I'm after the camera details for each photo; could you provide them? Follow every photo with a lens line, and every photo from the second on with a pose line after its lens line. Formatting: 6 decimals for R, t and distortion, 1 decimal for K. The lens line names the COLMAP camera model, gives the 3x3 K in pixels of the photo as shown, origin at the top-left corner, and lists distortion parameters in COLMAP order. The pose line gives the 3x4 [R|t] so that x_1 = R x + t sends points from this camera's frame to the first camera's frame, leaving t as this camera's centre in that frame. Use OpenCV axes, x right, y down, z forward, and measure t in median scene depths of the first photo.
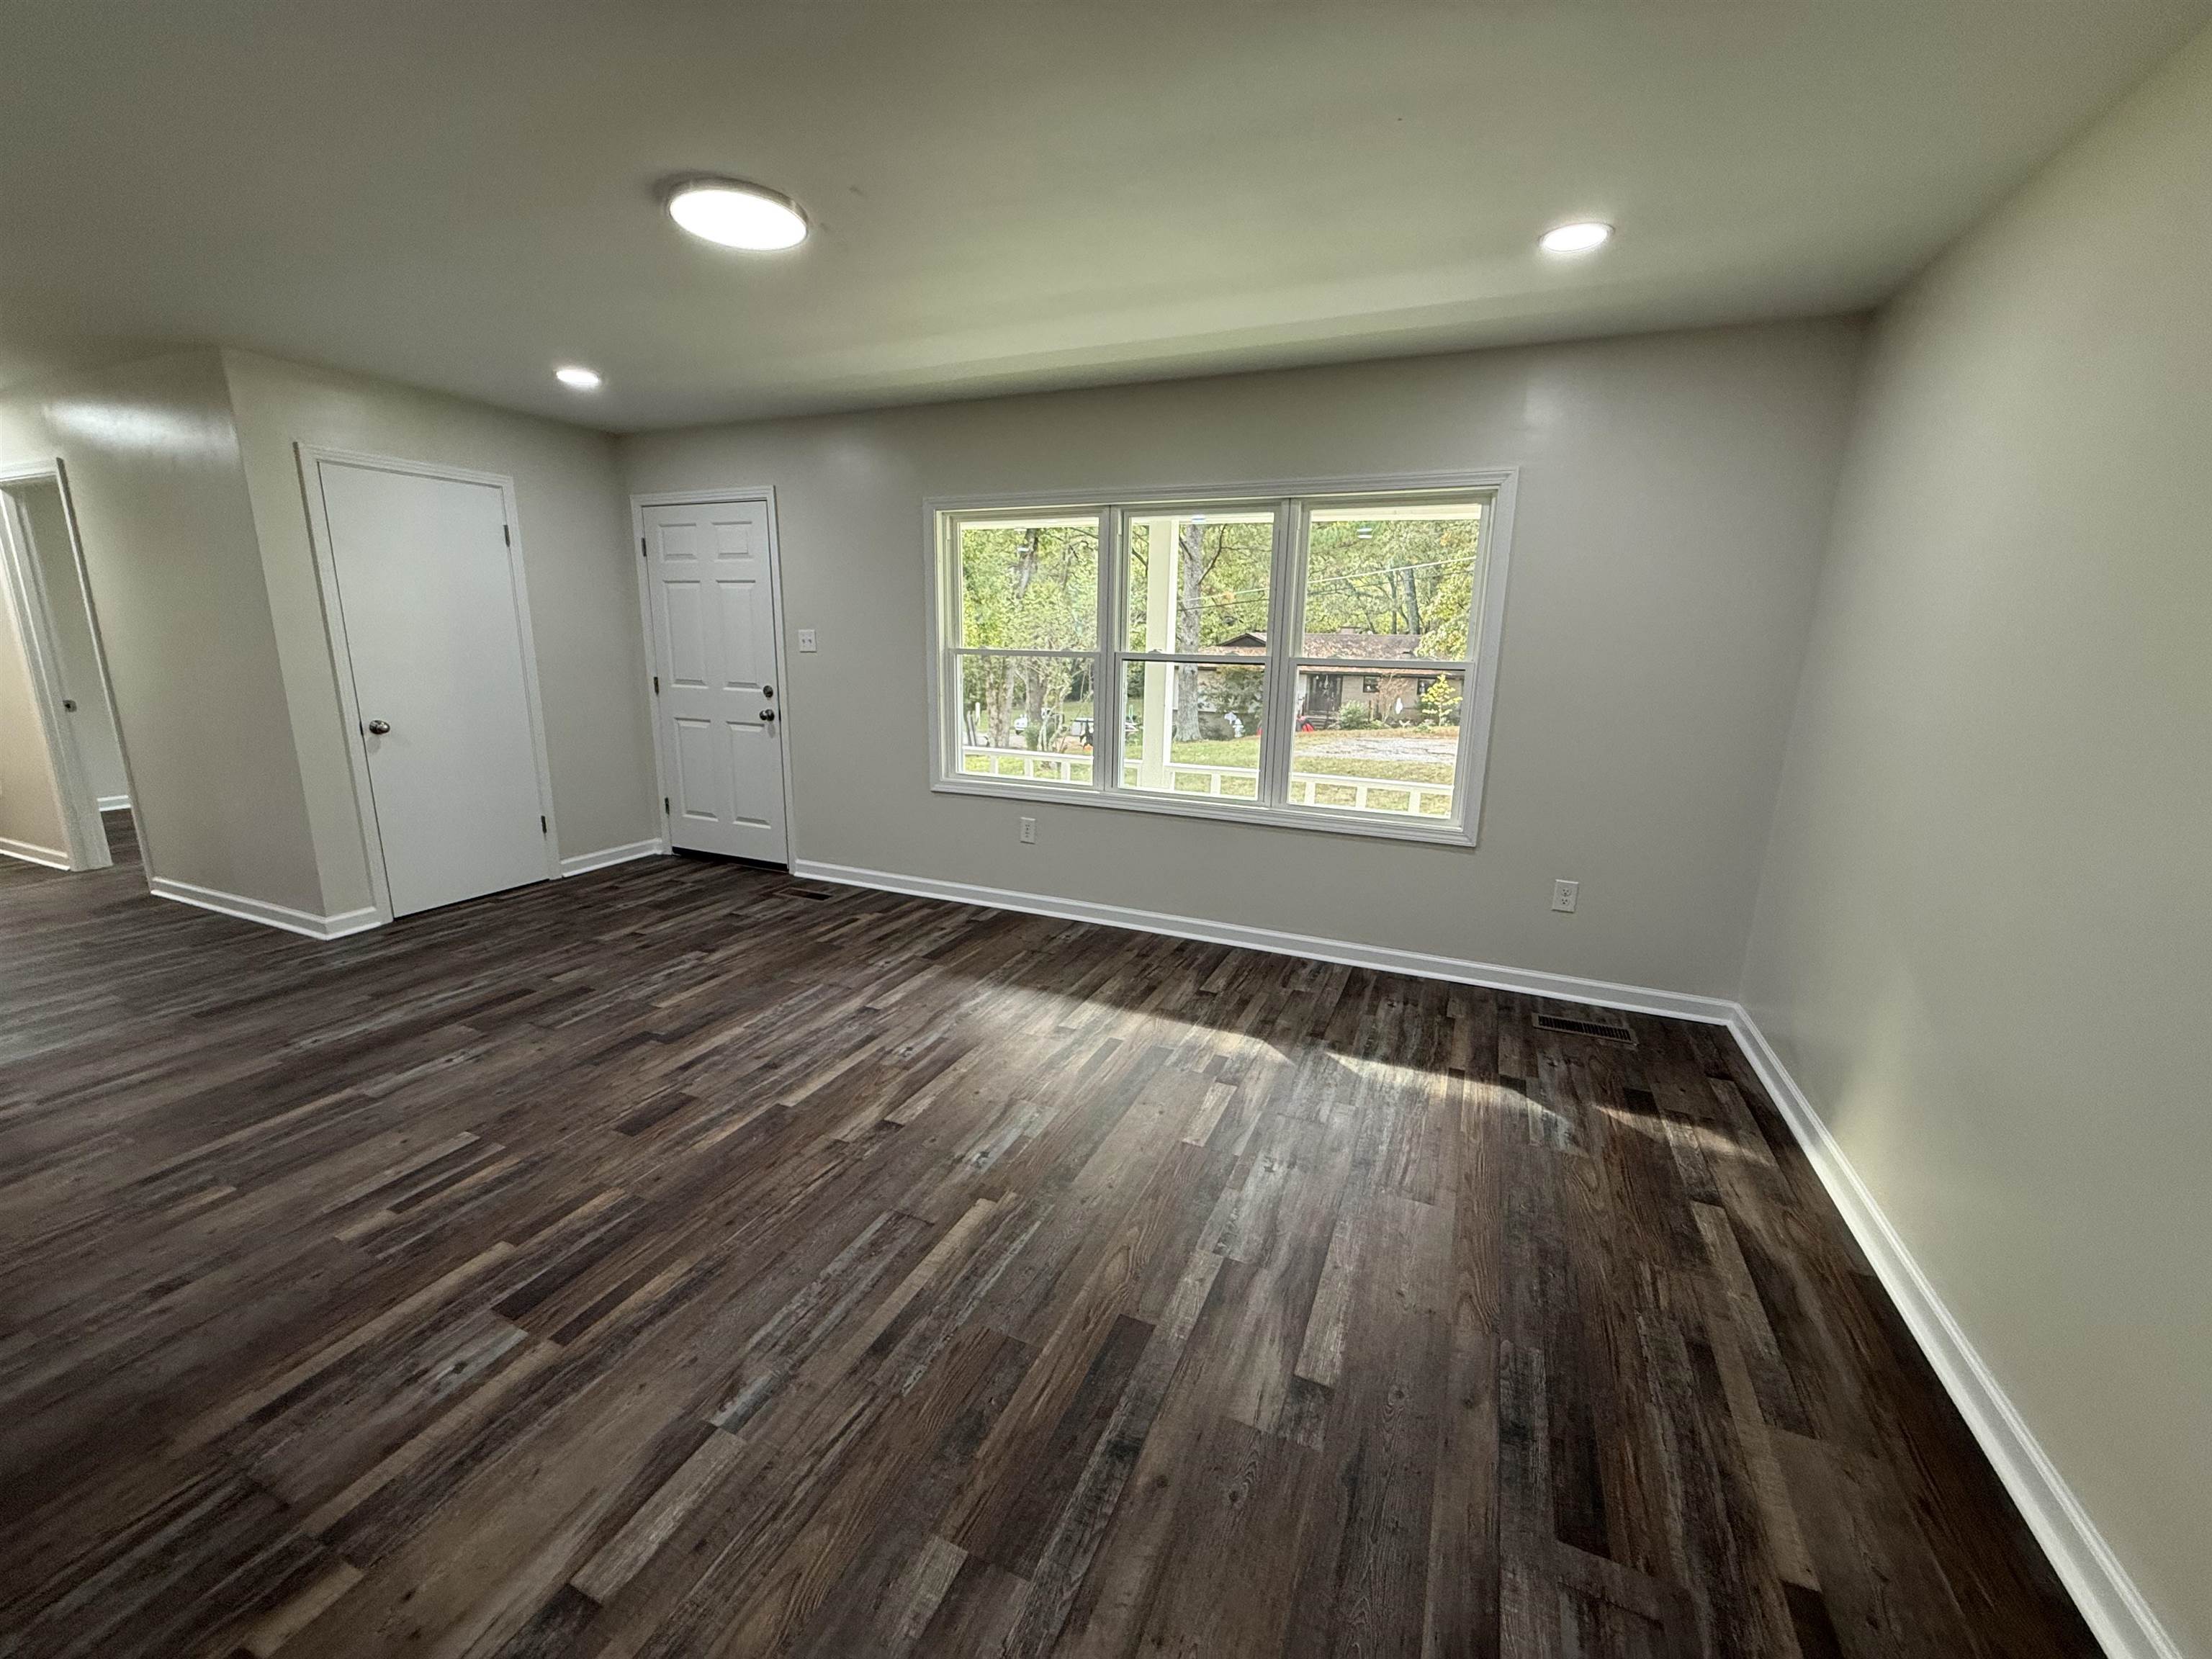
lens RADIAL K [[880.3, 0, 1098.9], [0, 880.3, 832.9], [0, 0, 1]] dist [-0.000067, -0.000019]
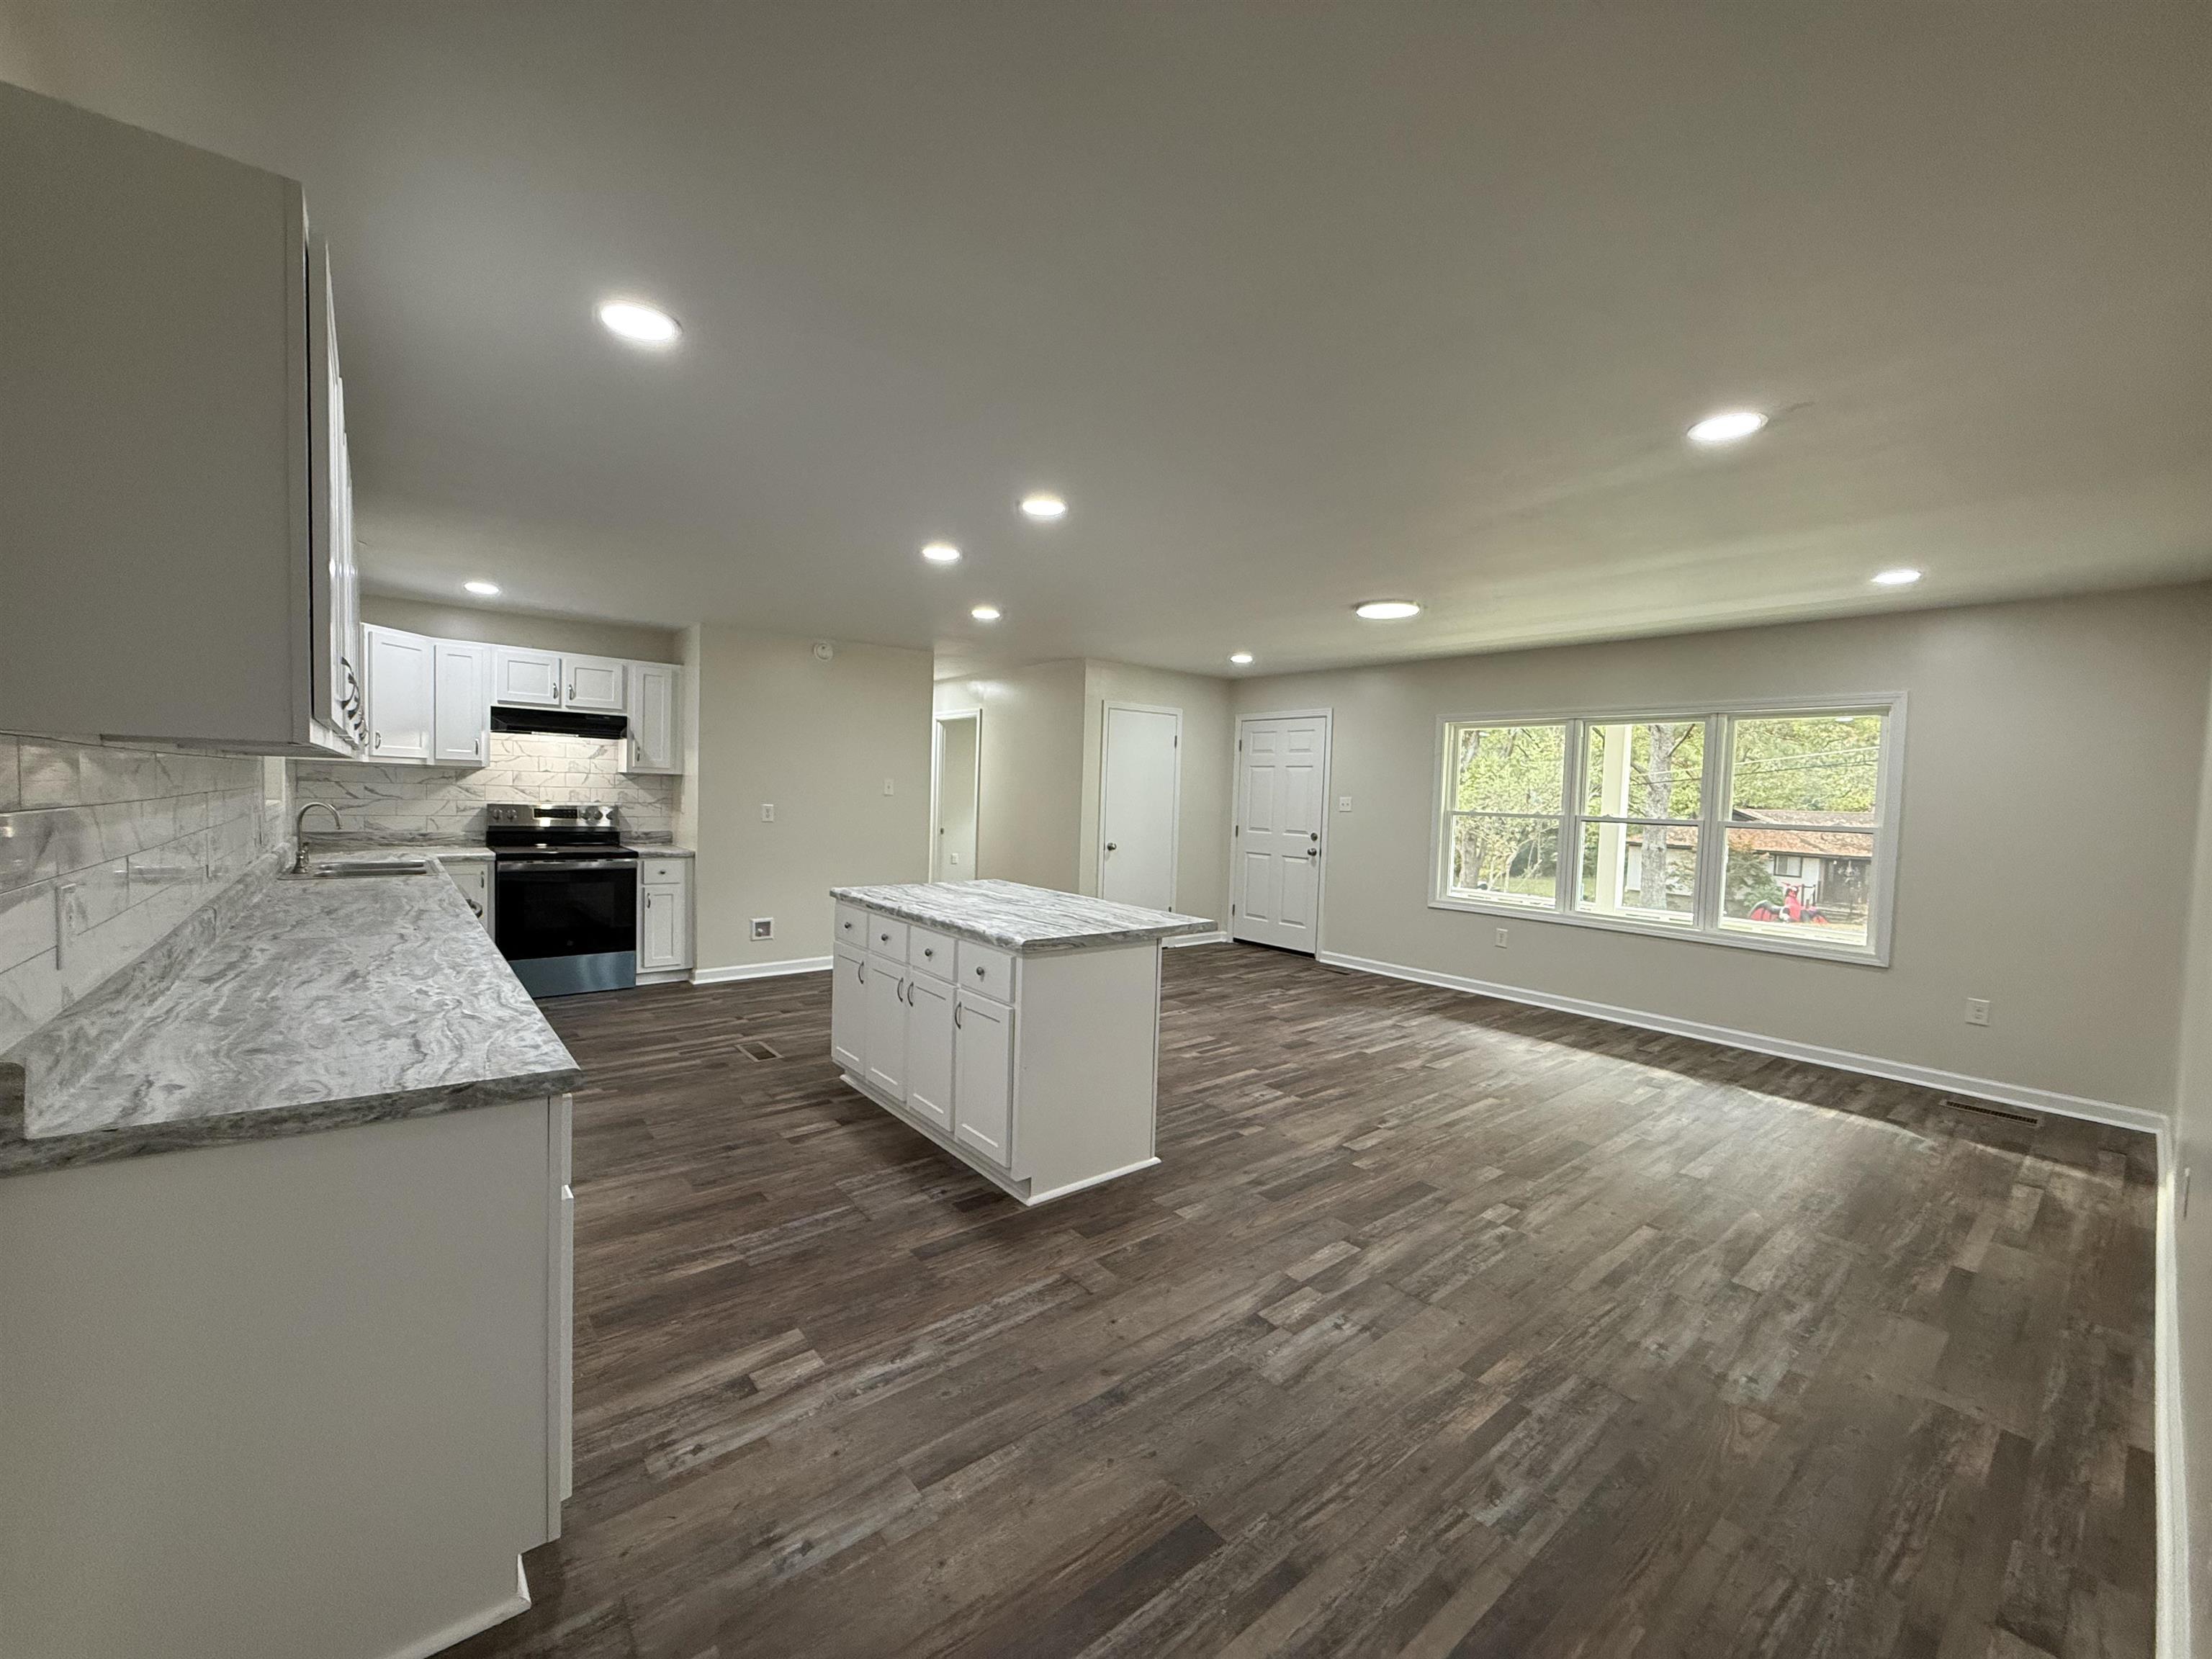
lens RADIAL K [[880.3, 0, 1101.5], [0, 880.3, 831.4], [0, 0, 1]] dist [-0.000067, -0.000019]
pose [[0.893607, 0.031443, -0.447747, -0.044199], [-0.115701, 0.979968, -0.162097, 0.214383], [0.433681, 0.196656, 0.879345, -0.891473]]
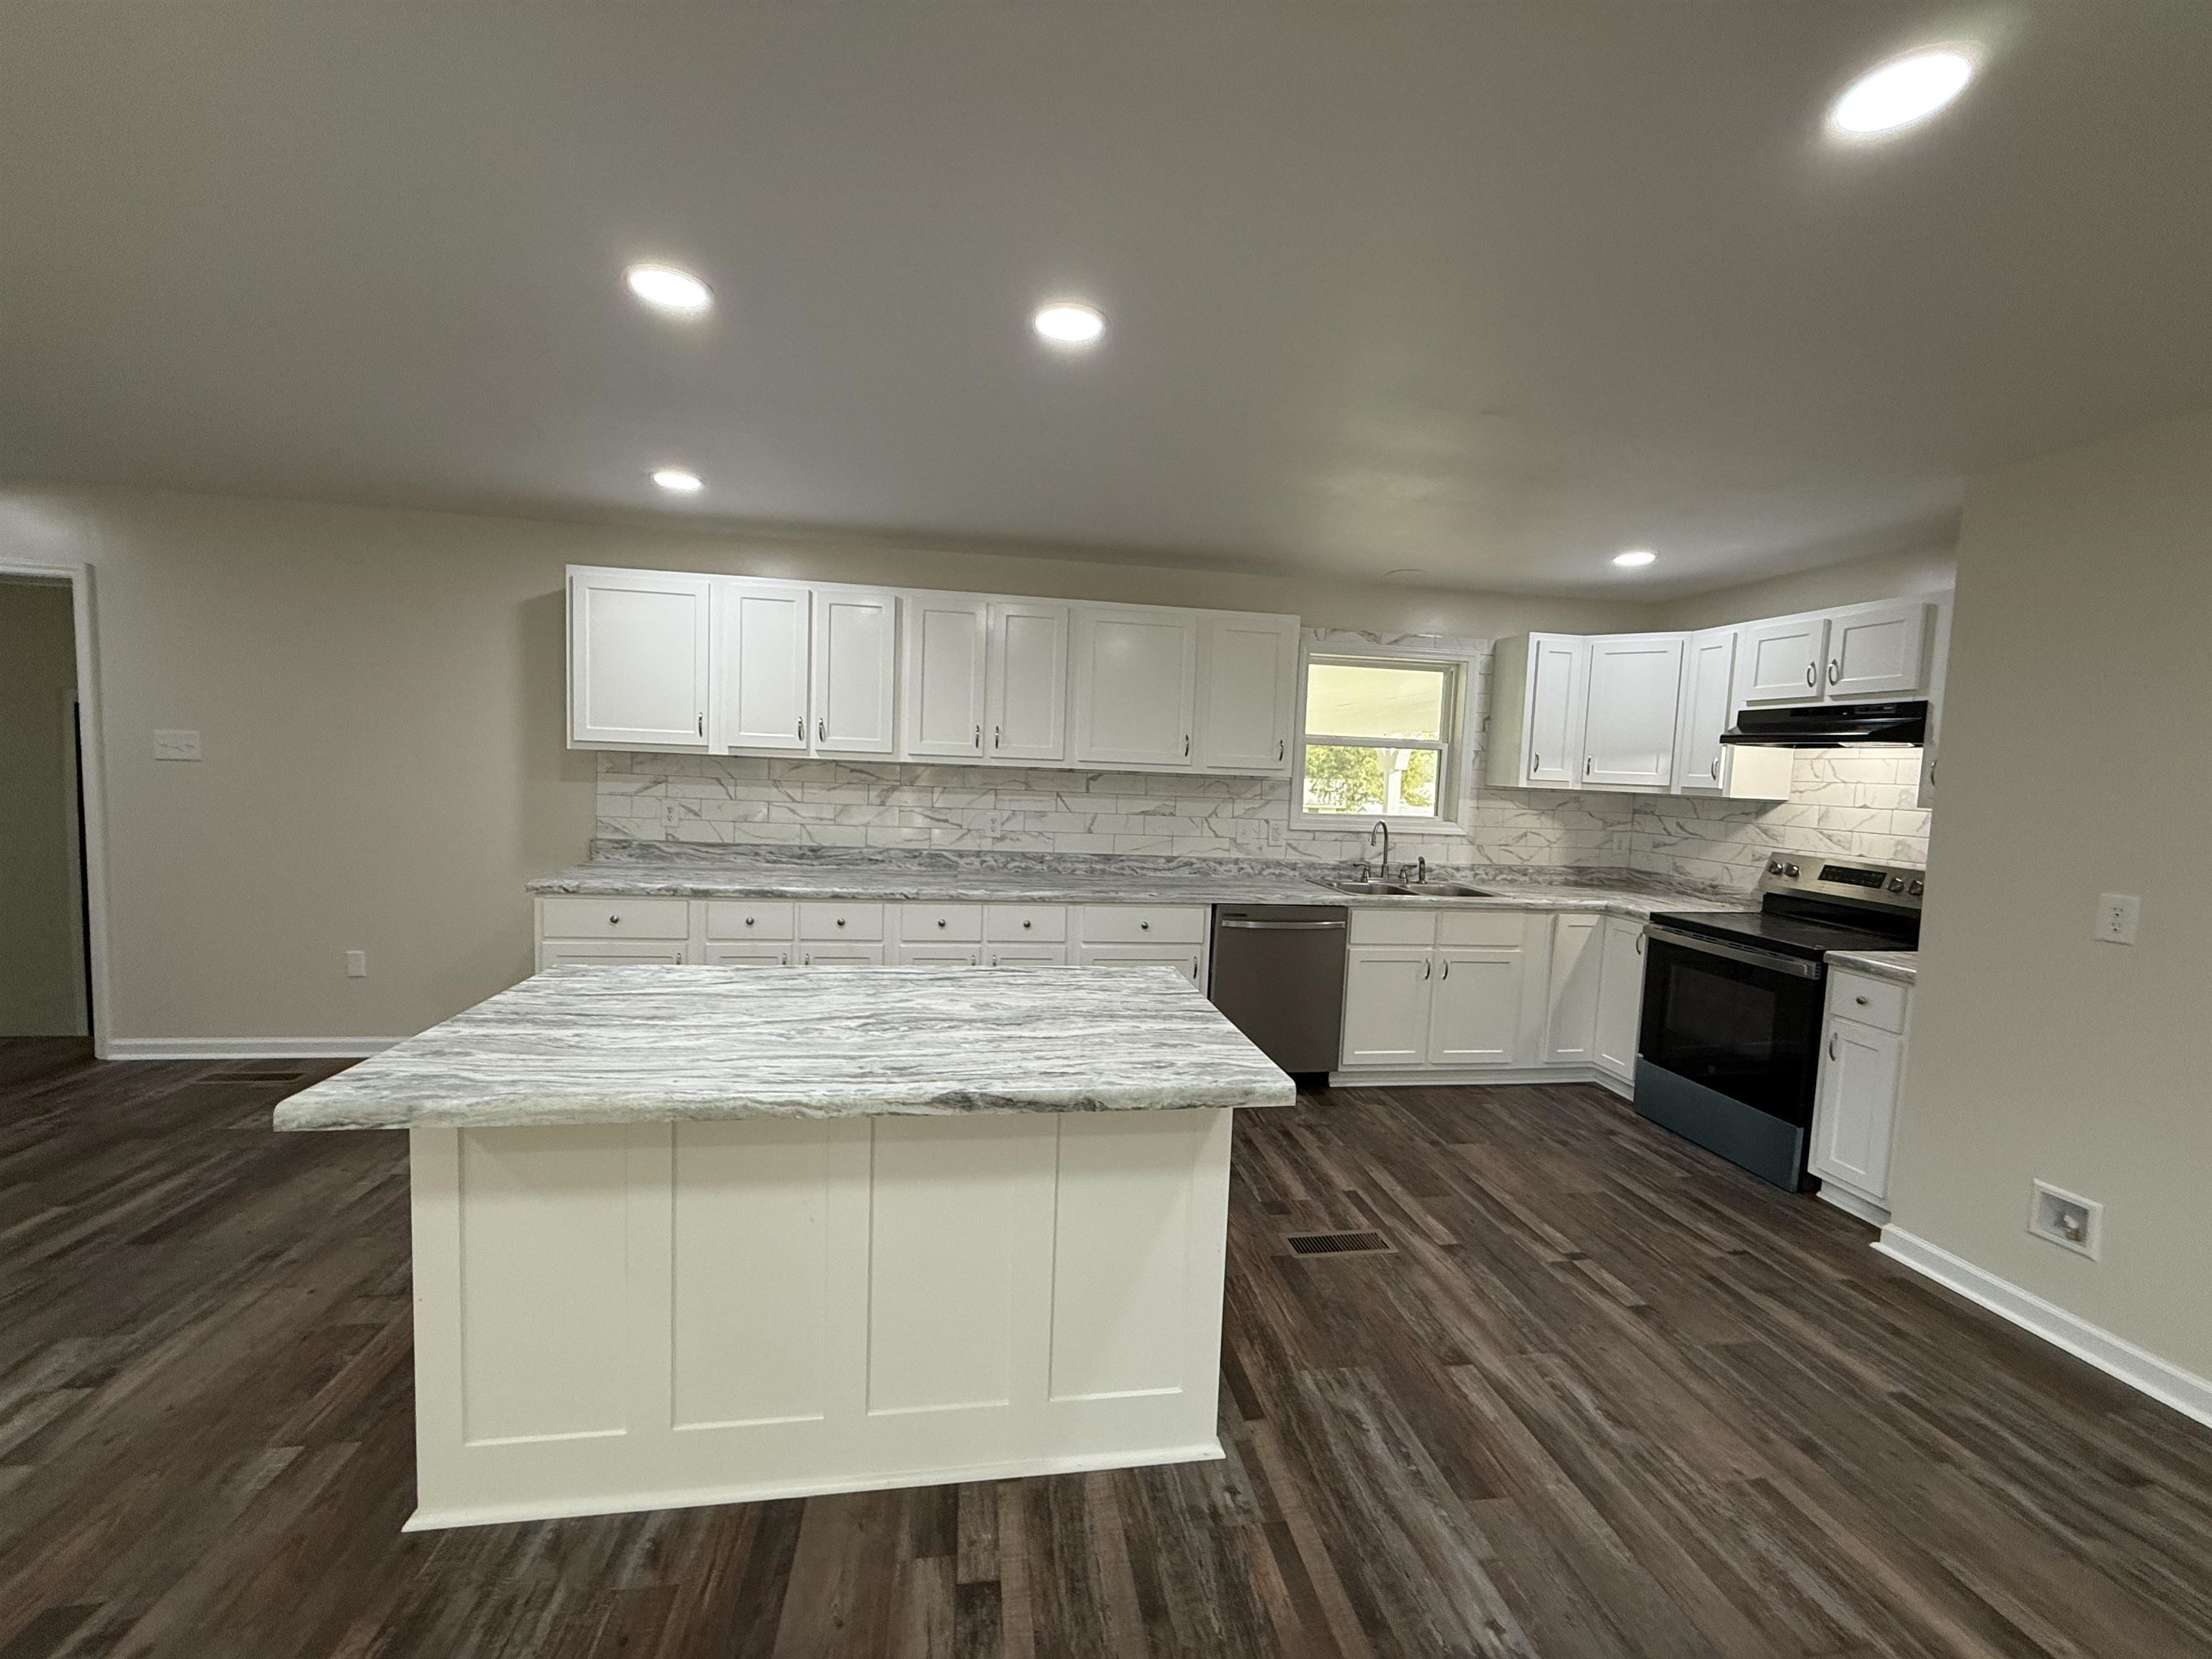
lens RADIAL K [[880.3, 0, 1101.5], [0, 880.3, 833.3], [0, 0, 1]] dist [-0.000067, -0.000019]
pose [[-0.839852, -0.009783, -0.542727, -0.570718], [-0.175223, 0.951198, 0.254007, -0.221439], [0.513756, 0.308426, -0.800580, 0.872912]]
